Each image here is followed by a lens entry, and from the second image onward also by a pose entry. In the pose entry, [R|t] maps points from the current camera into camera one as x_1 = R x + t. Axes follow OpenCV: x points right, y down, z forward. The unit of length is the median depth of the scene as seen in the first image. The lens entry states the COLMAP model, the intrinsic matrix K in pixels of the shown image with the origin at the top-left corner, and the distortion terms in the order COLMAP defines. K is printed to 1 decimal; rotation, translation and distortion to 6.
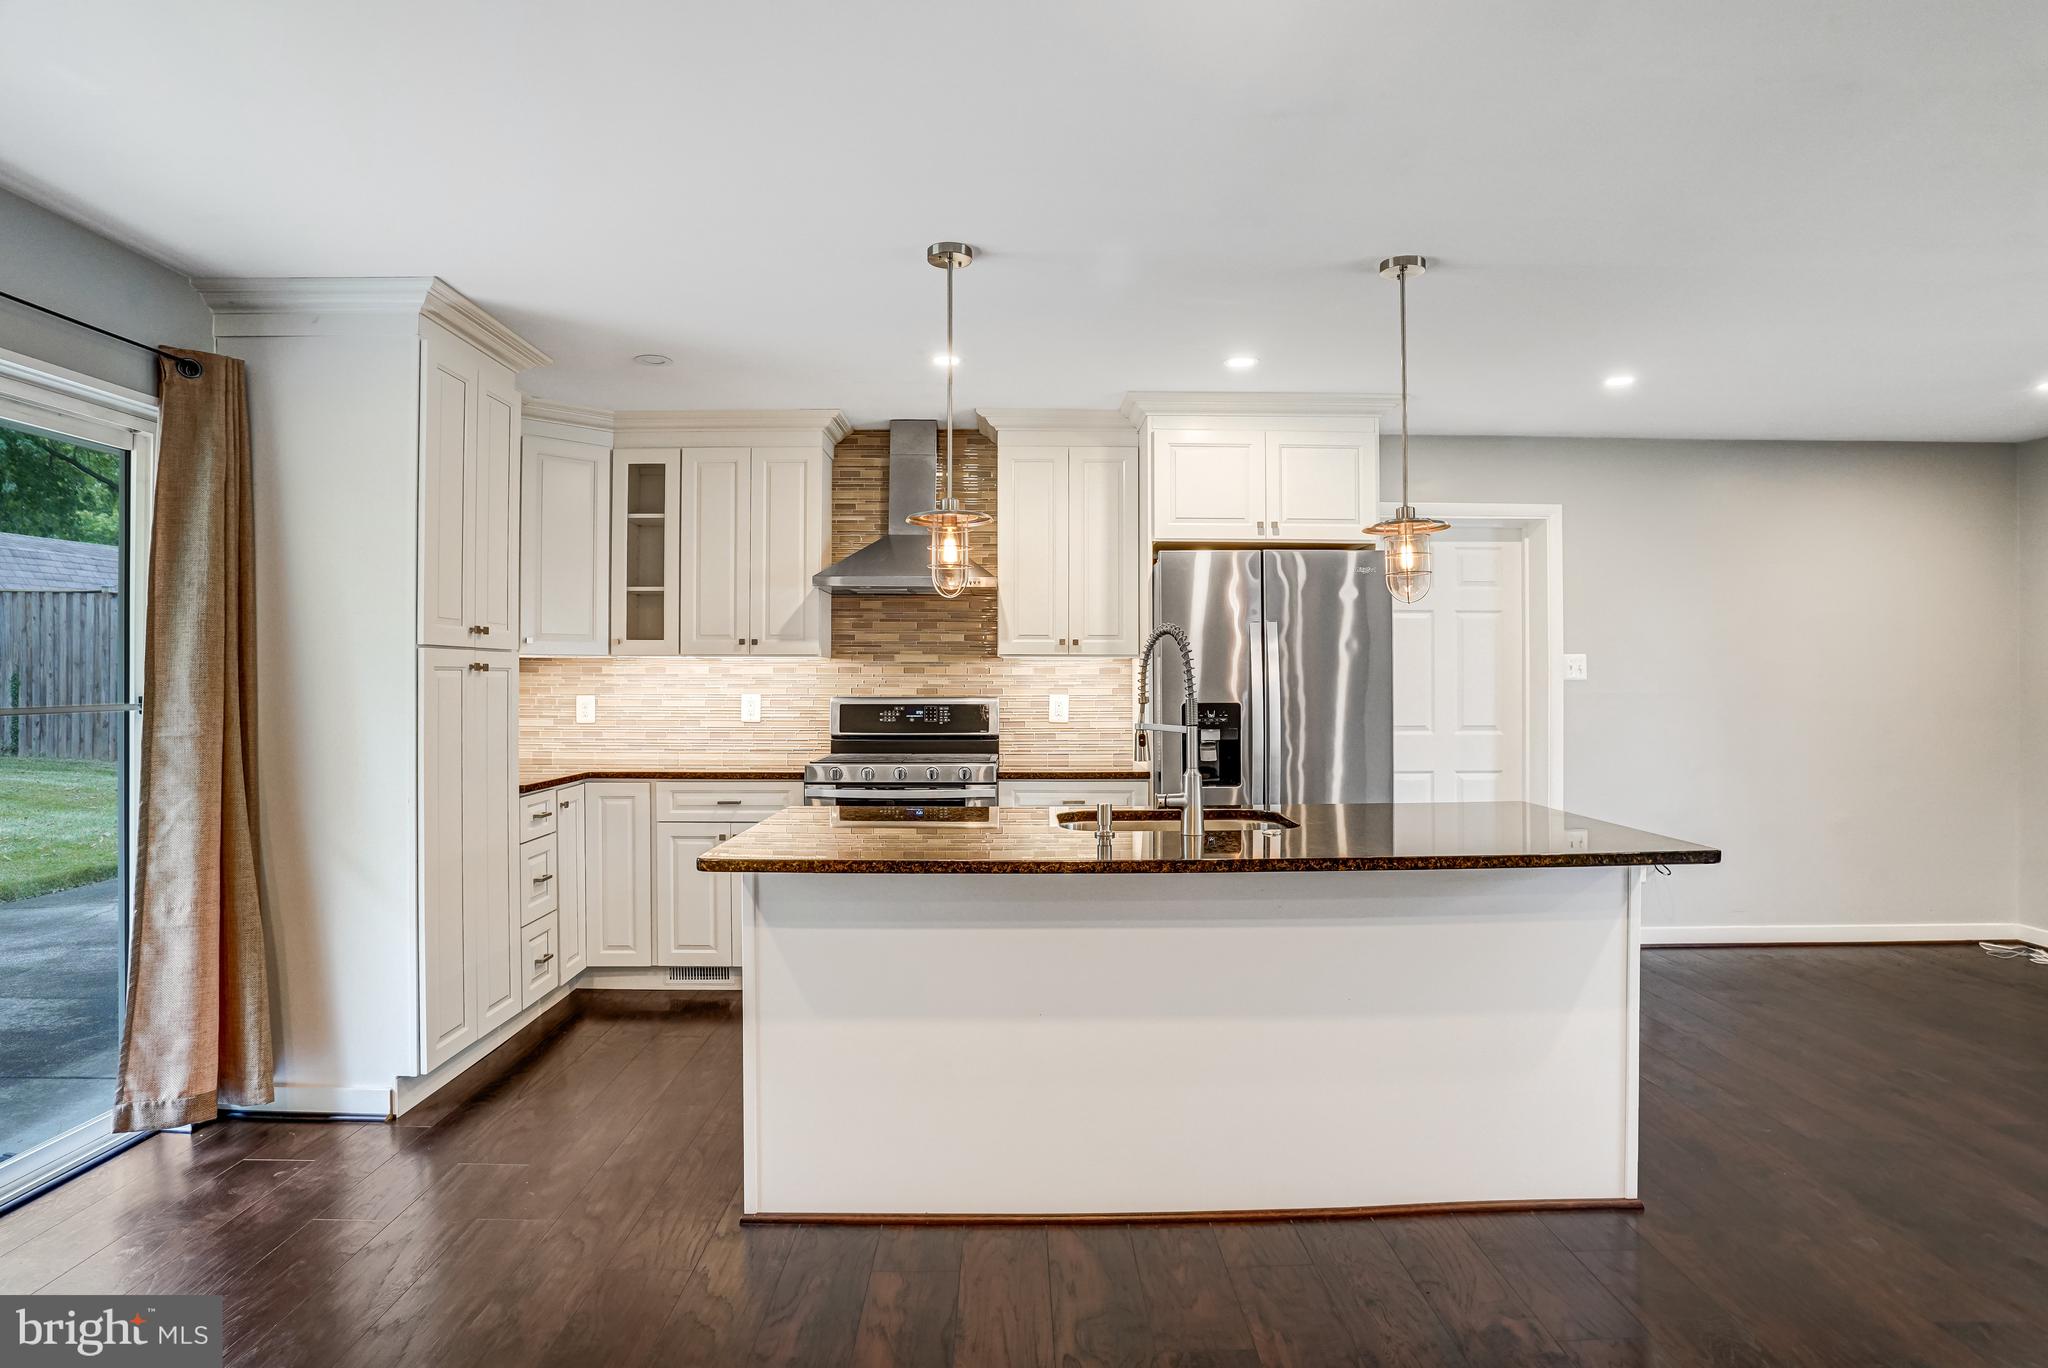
lens RADIAL K [[1006.4, 0, 1012.9], [0, 1006.4, 685.5], [0, 0, 1]] dist [-0.069290, 0.023116]
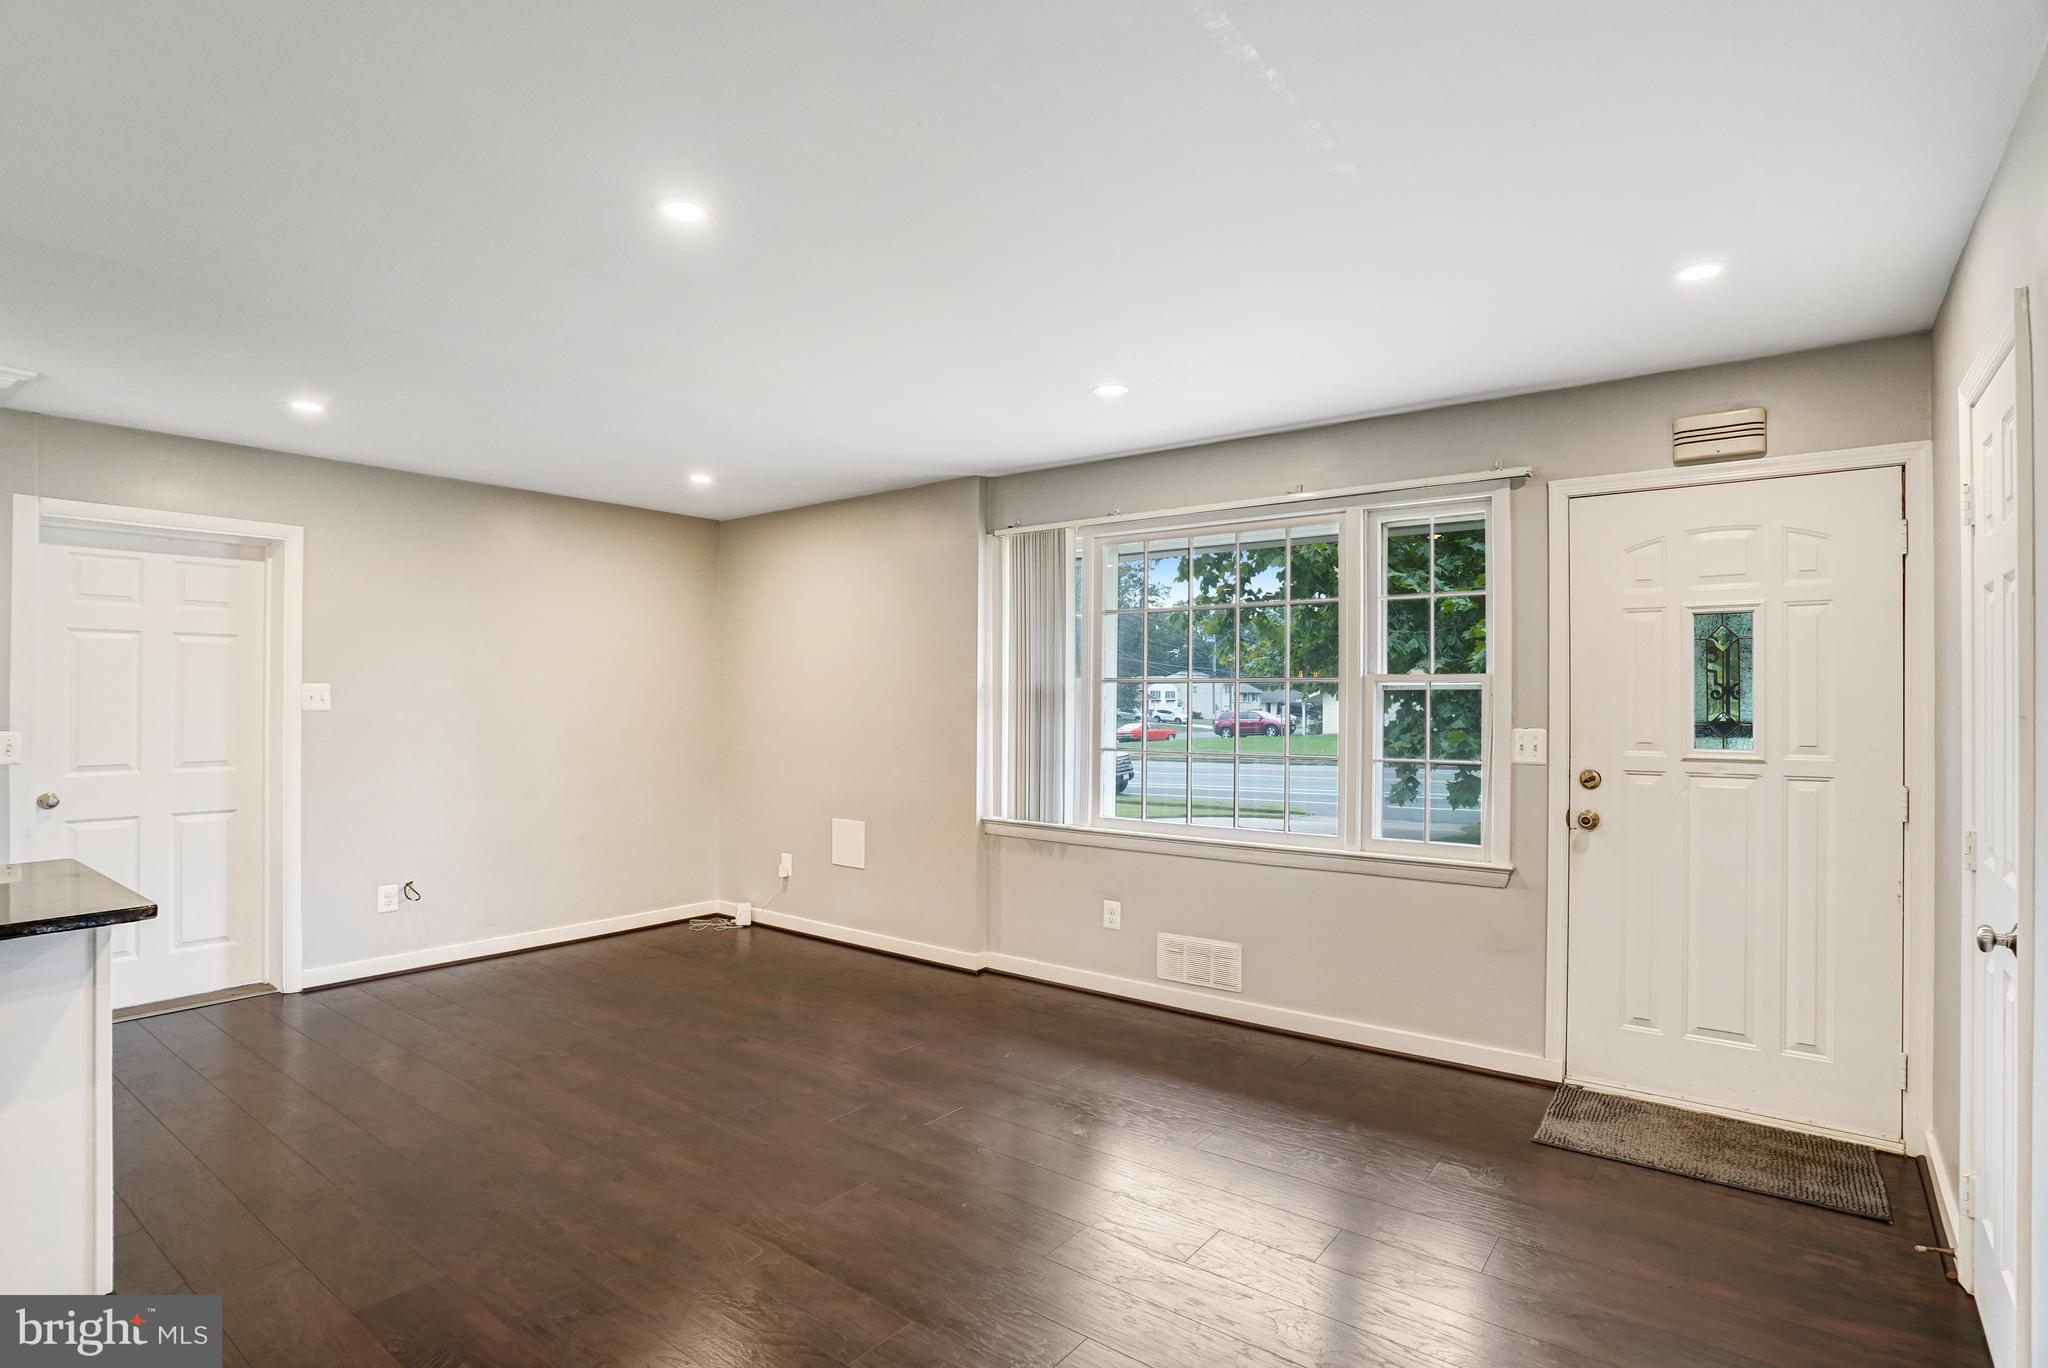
lens RADIAL K [[1006.4, 0, 1012.9], [0, 1006.4, 685.5], [0, 0, 1]] dist [-0.069290, 0.023116]
pose [[0.621071, 0.010952, 0.783678, 0.261284], [-0.000447, 0.999907, -0.013620, -0.018372], [-0.783754, 0.008108, 0.621018, -0.134828]]
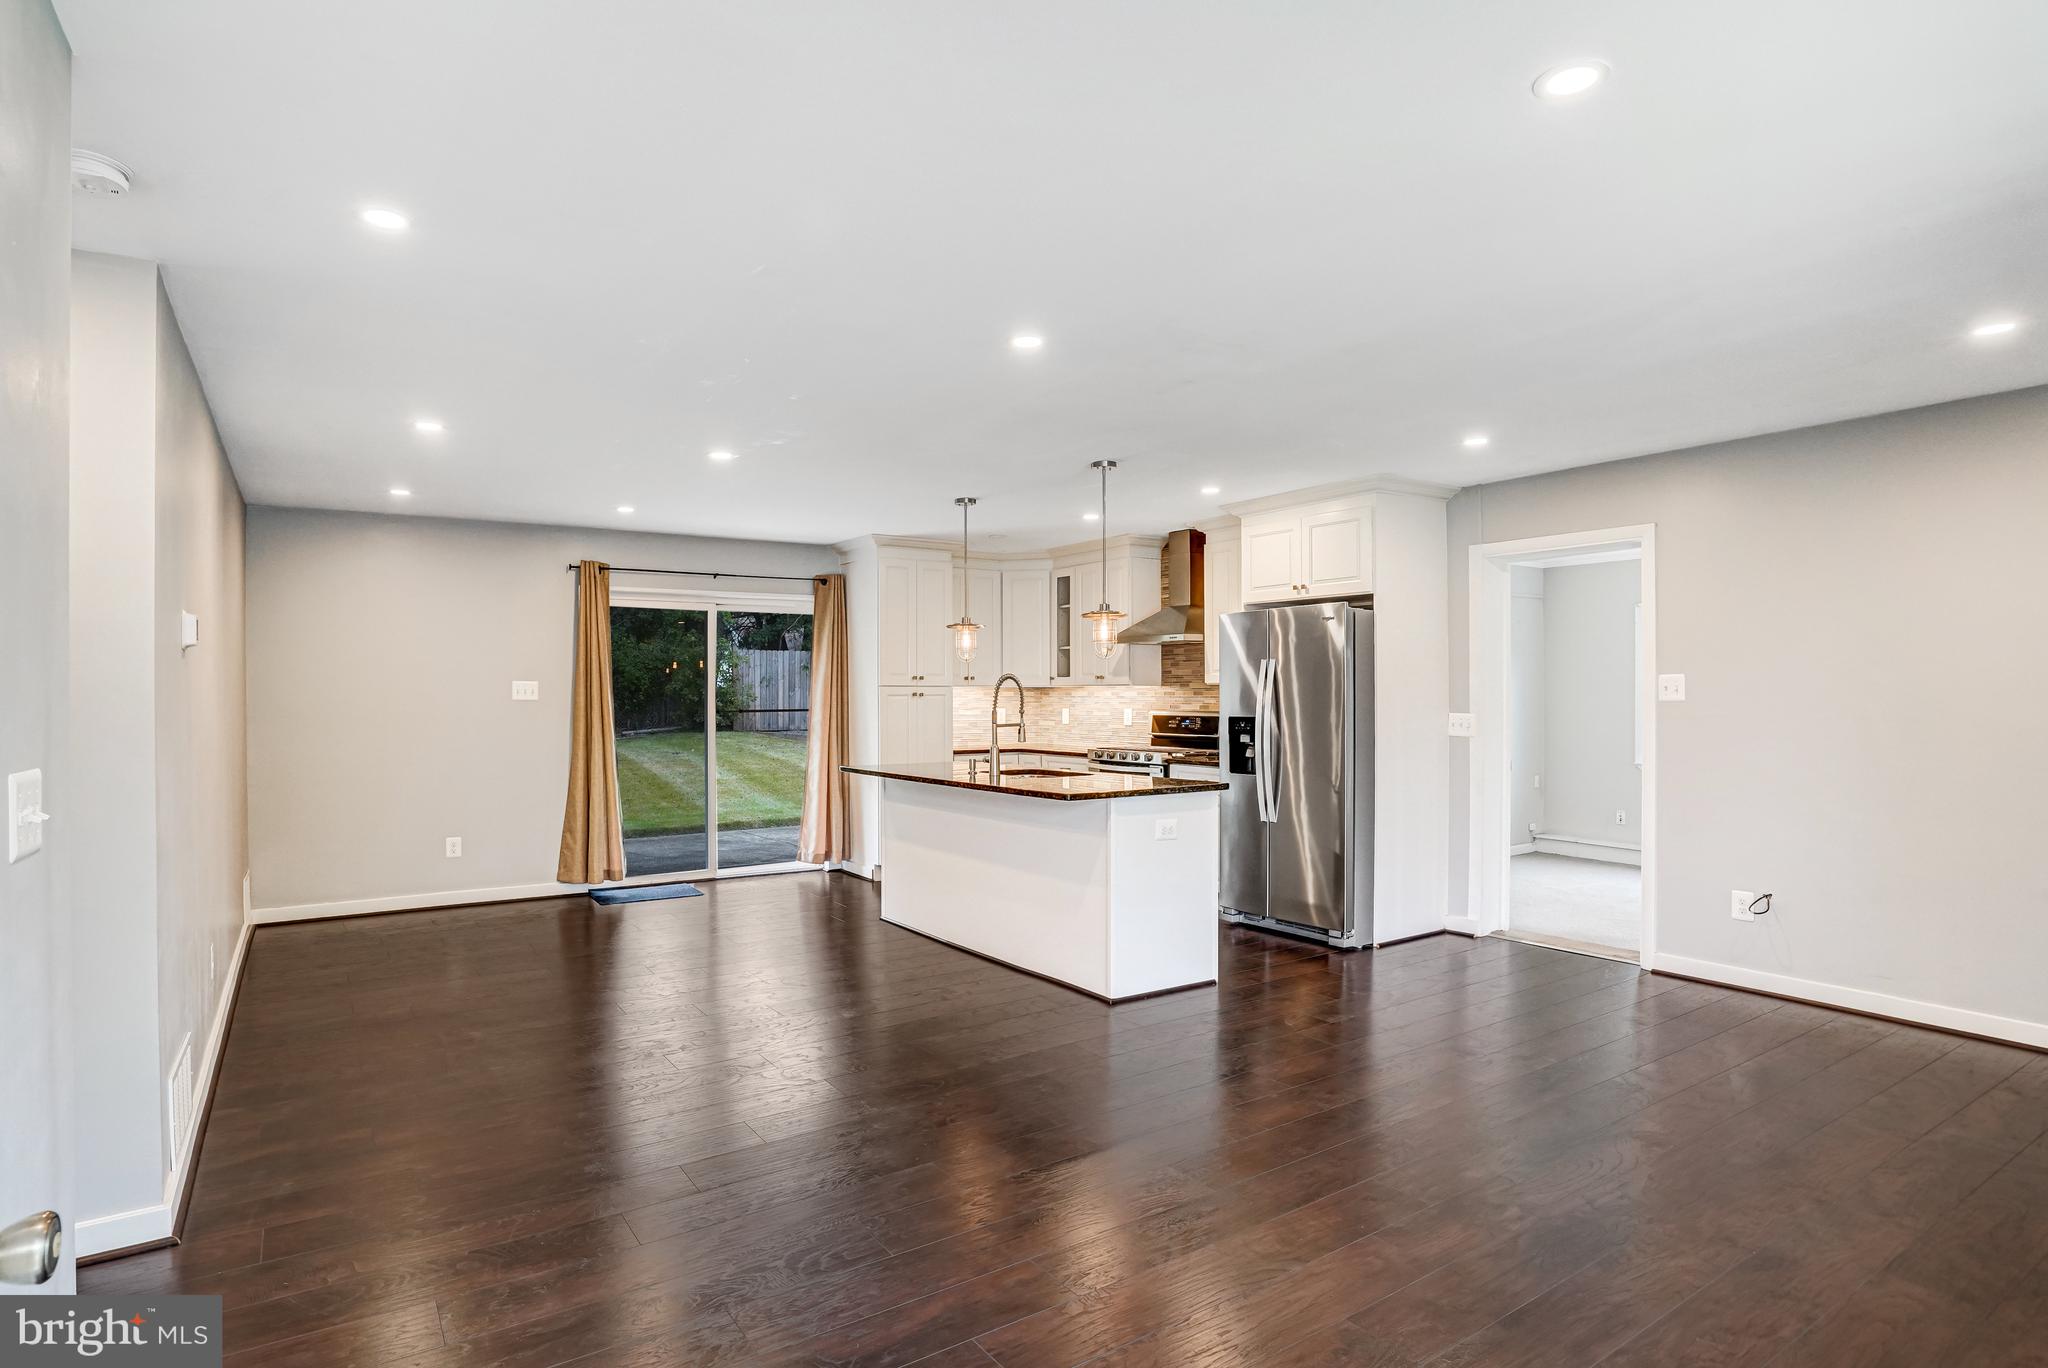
lens RADIAL K [[1038.4, 0, 1021.1], [0, 1038.4, 689.4], [0, 0, 1]] dist [-0.082401, 0.042061]
pose [[0.572684, -0.006542, -0.819750, 1.092966], [-0.005194, 0.999919, -0.011609, -0.001729], [0.819760, 0.010906, 0.572604, -0.112006]]
